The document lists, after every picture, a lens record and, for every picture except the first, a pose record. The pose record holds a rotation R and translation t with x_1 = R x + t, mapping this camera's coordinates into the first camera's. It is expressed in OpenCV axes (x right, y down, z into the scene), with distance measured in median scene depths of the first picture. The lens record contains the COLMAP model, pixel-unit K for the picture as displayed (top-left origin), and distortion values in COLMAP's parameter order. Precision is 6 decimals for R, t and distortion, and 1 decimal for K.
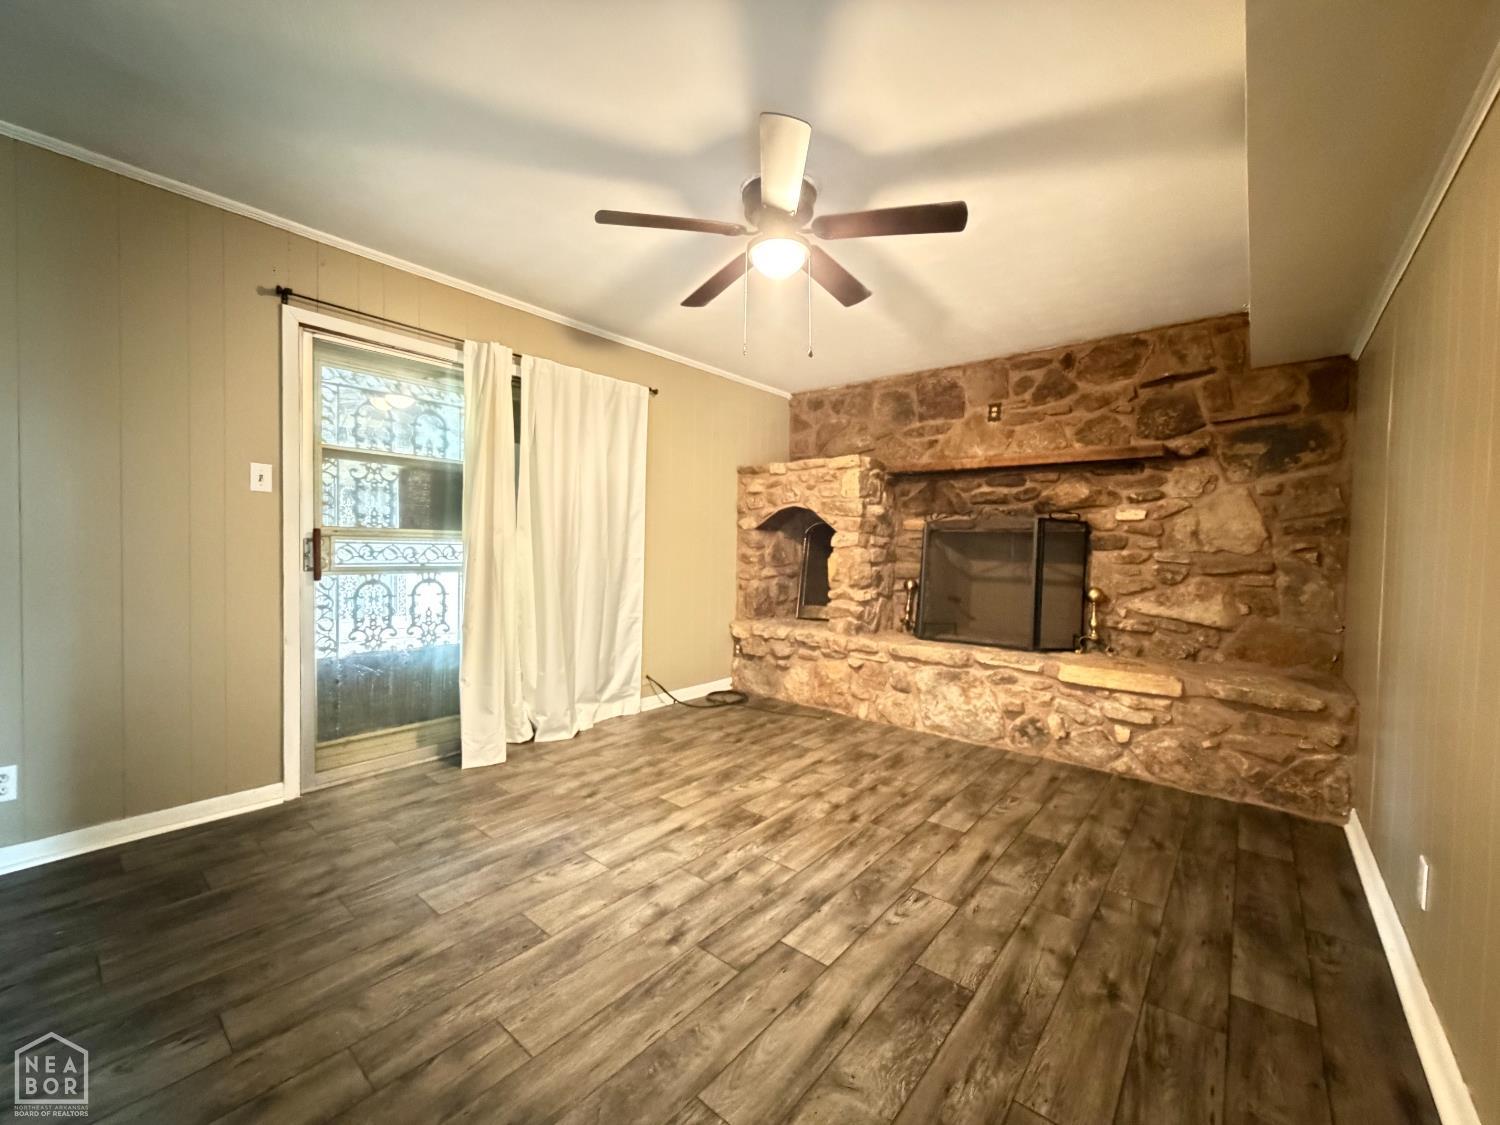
lens RADIAL K [[595.5, 0, 755.3], [0, 595.5, 564.6], [0, 0, 1]] dist [-0.005238, -0.001620]
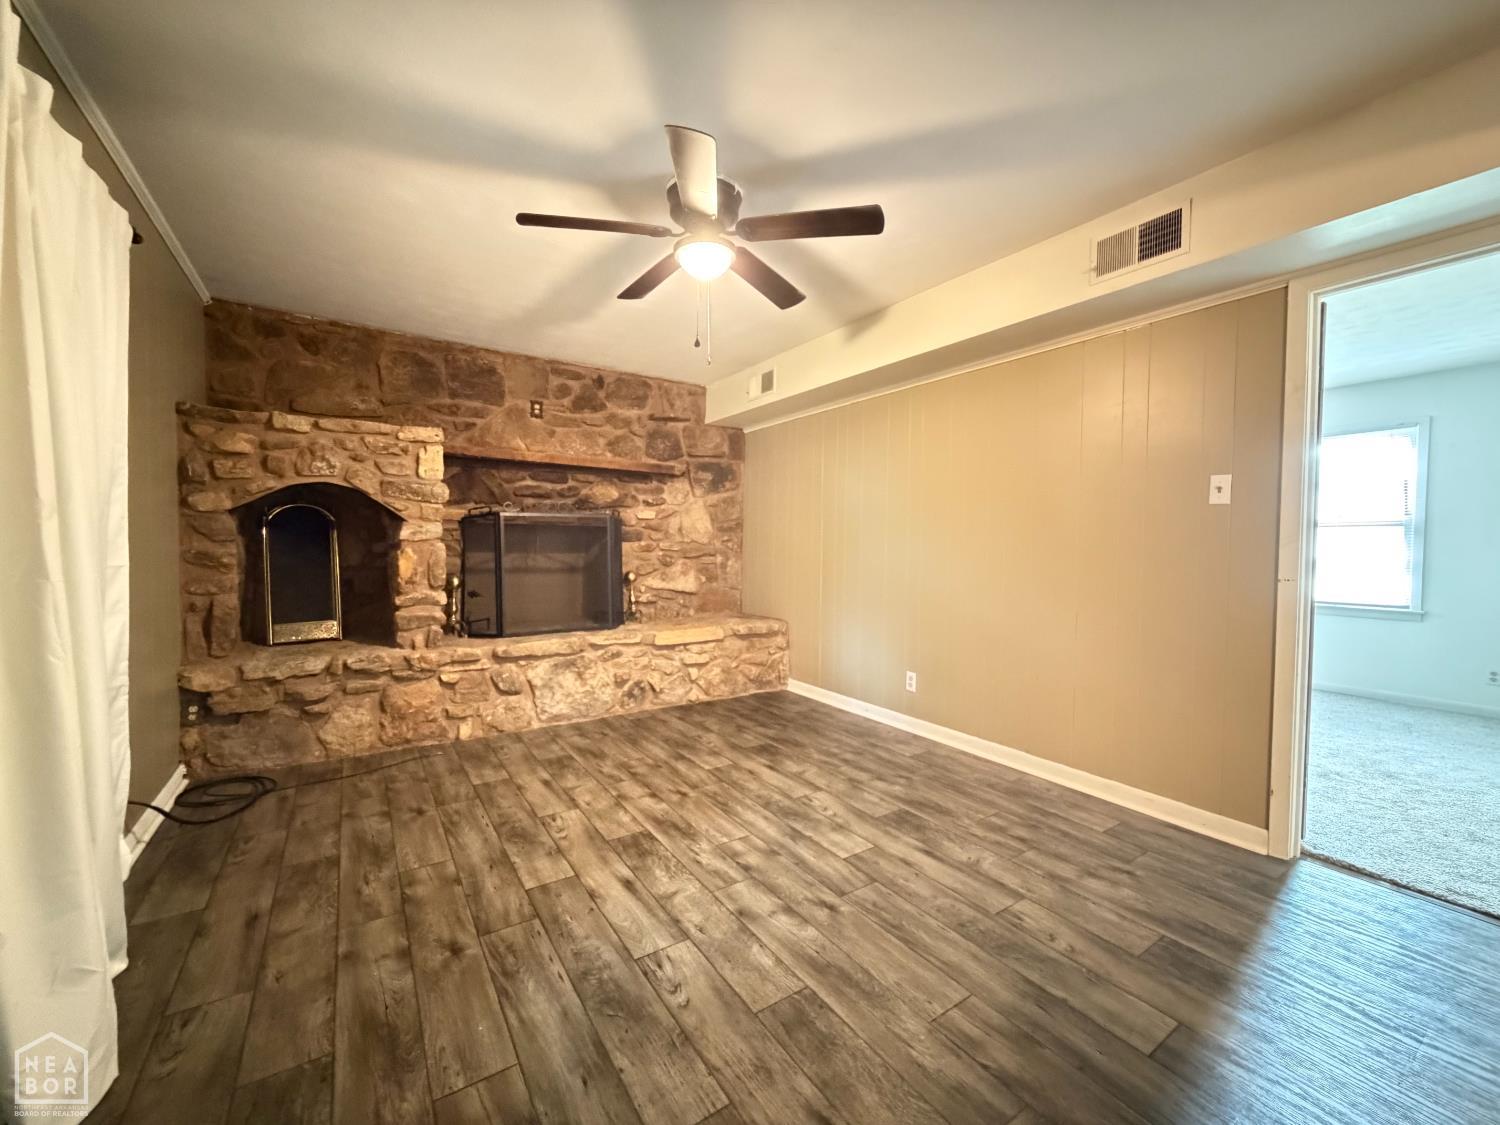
lens RADIAL K [[595.5, 0, 754.6], [0, 595.5, 567.0], [0, 0, 1]] dist [-0.005238, -0.001620]
pose [[0.281994, -0.051518, 0.958032, -0.574625], [0.022621, 0.998637, 0.047043, -0.024305], [-0.959149, 0.008406, 0.282775, 0.394124]]
